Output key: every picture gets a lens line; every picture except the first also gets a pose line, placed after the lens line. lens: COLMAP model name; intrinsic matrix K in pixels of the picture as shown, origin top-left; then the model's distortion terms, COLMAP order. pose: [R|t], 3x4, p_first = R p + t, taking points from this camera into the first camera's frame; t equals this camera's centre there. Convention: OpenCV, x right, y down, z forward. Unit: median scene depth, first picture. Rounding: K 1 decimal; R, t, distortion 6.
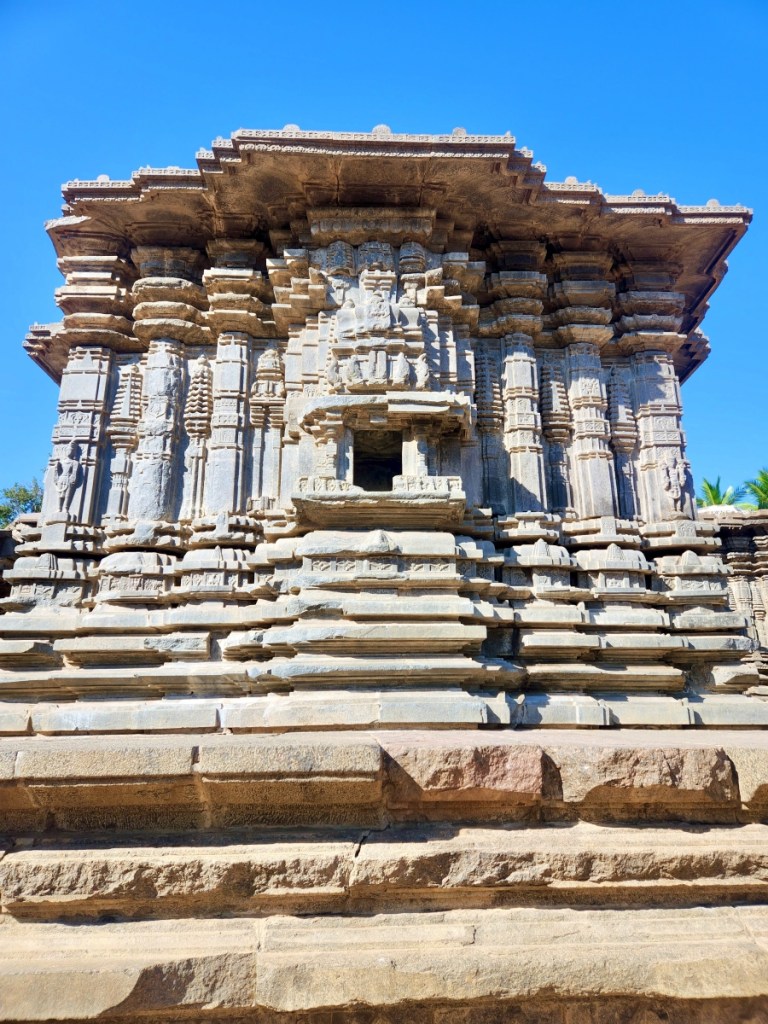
lens RADIAL K [[686.4, 0, 384.0], [0, 686.4, 512.0], [0, 0, 1]] dist [-0.000376, 0.000000]
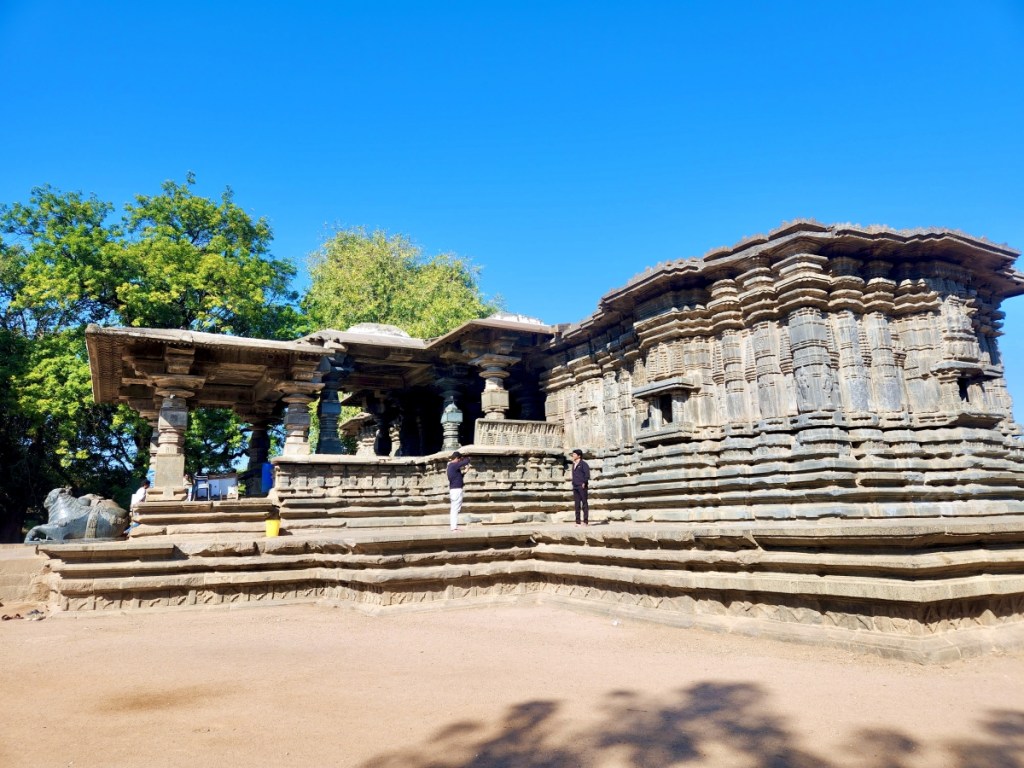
lens RADIAL K [[686.4, 0, 512.0], [0, 686.4, 384.0], [0, 0, 1]] dist [-0.000376, 0.000000]
pose [[0.922281, 0.084329, 0.377209, -2.192450], [-0.114183, 0.991797, 0.057453, -0.070334], [-0.369270, -0.096058, 0.924345, -0.458913]]
